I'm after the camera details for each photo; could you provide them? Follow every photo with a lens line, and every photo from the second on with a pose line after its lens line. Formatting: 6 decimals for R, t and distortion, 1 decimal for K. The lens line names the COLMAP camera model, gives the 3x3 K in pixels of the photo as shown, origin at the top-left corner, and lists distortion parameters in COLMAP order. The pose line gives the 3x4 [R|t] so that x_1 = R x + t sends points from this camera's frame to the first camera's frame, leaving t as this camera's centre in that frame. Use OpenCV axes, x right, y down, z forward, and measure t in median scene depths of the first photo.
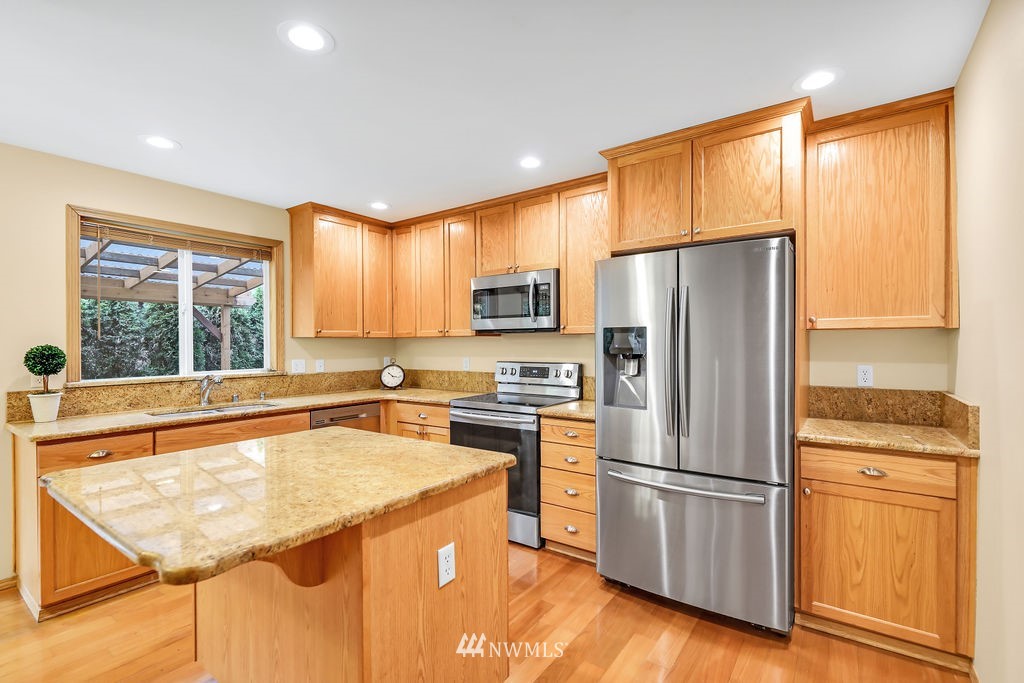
lens RADIAL K [[471.5, 0, 507.3], [0, 471.5, 343.9], [0, 0, 1]] dist [-0.000784, 0.000837]
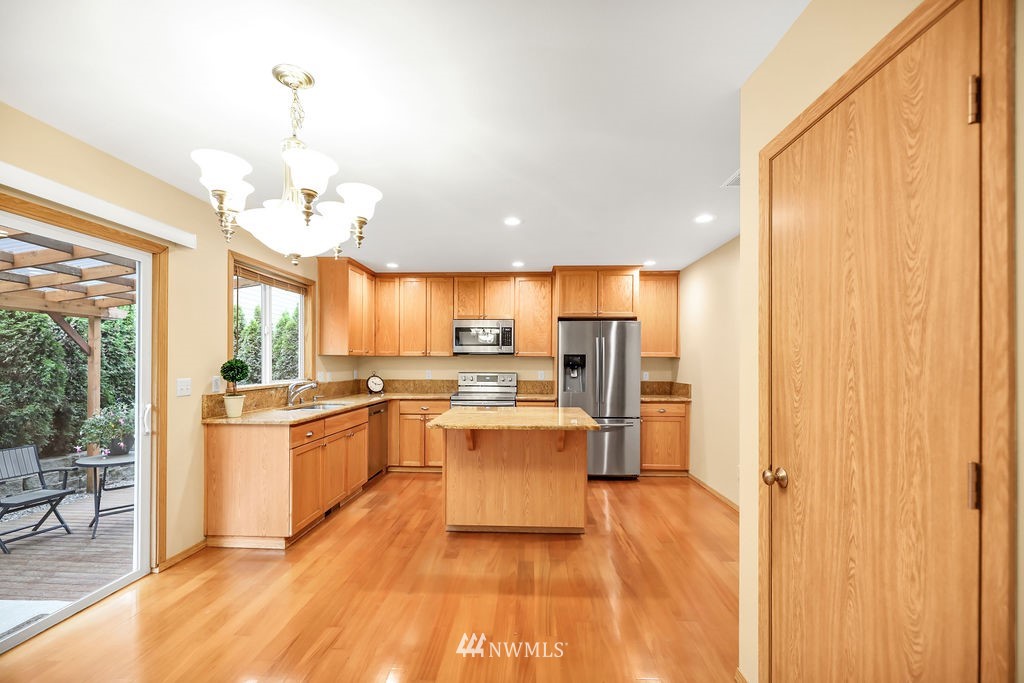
lens RADIAL K [[428.3, 0, 511.0], [0, 428.3, 361.2], [0, 0, 1]] dist [-0.001065, -0.000477]
pose [[0.831815, 0.010647, 0.554951, -0.730457], [-0.008650, 0.999943, -0.006219, 0.007262], [-0.554986, 0.000373, 0.831860, -0.312229]]
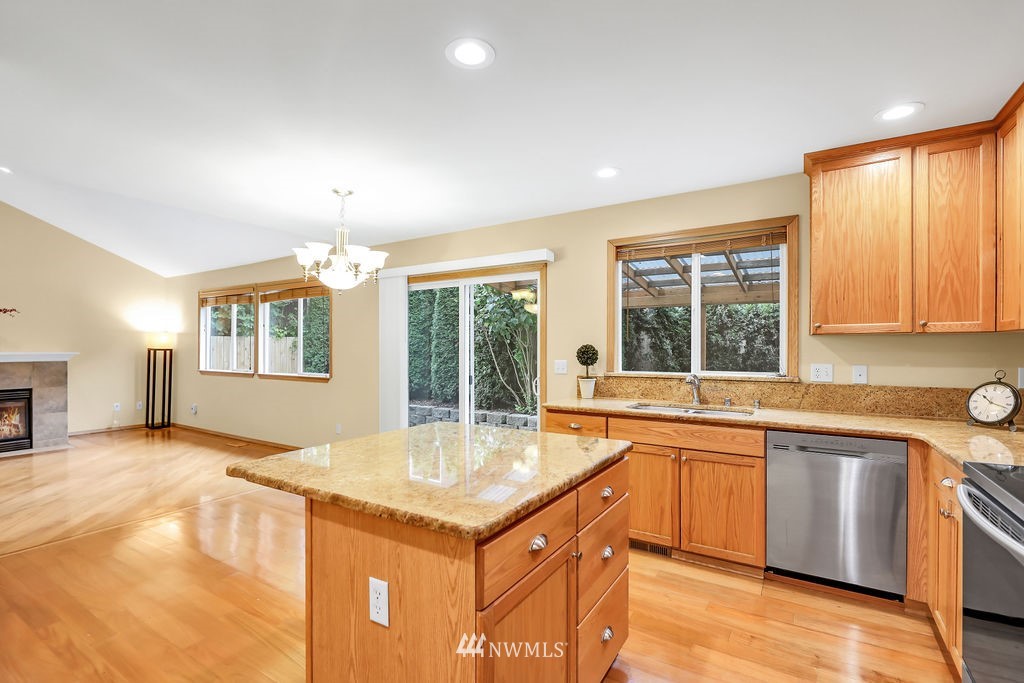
lens RADIAL K [[471.5, 0, 512.4], [0, 471.5, 347.4], [0, 0, 1]] dist [-0.000784, 0.000837]
pose [[0.073522, 0.008106, -0.997261, 0.306889], [0.000821, 0.999966, 0.008188, -0.000243], [0.997293, -0.001421, 0.073513, 0.489415]]
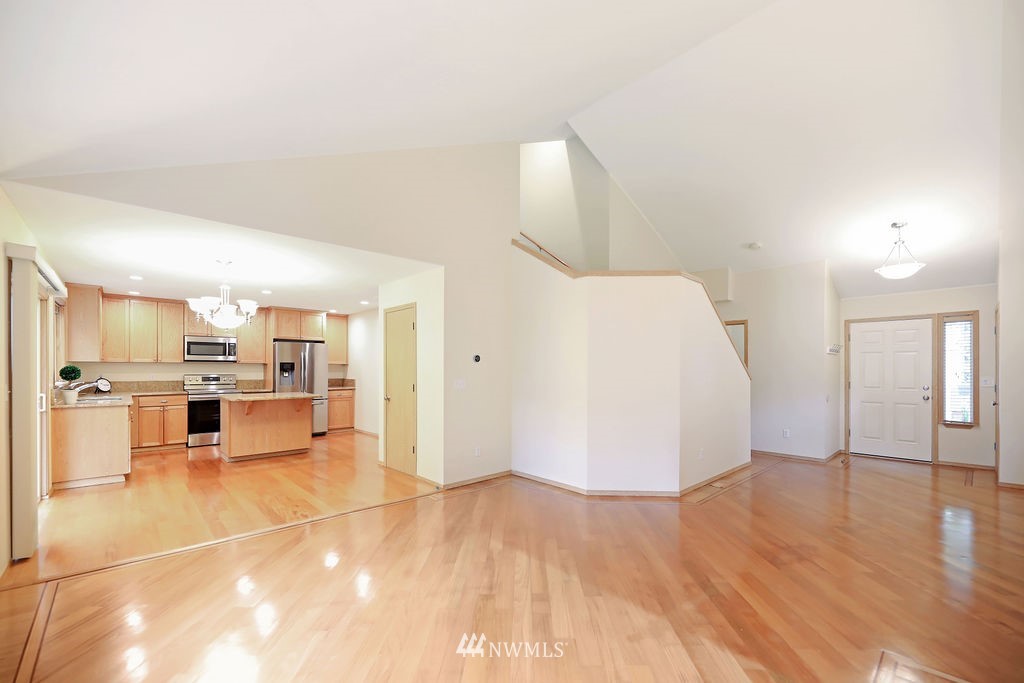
lens RADIAL K [[423.7, 0, 507.6], [0, 423.7, 370.9], [0, 0, 1]] dist [0.001093, -0.002435]
pose [[0.203124, -0.000998, 0.979153, -1.705839], [-0.005103, 0.999985, 0.002078, 0.008672], [-0.979140, -0.005418, 0.203116, -0.849330]]
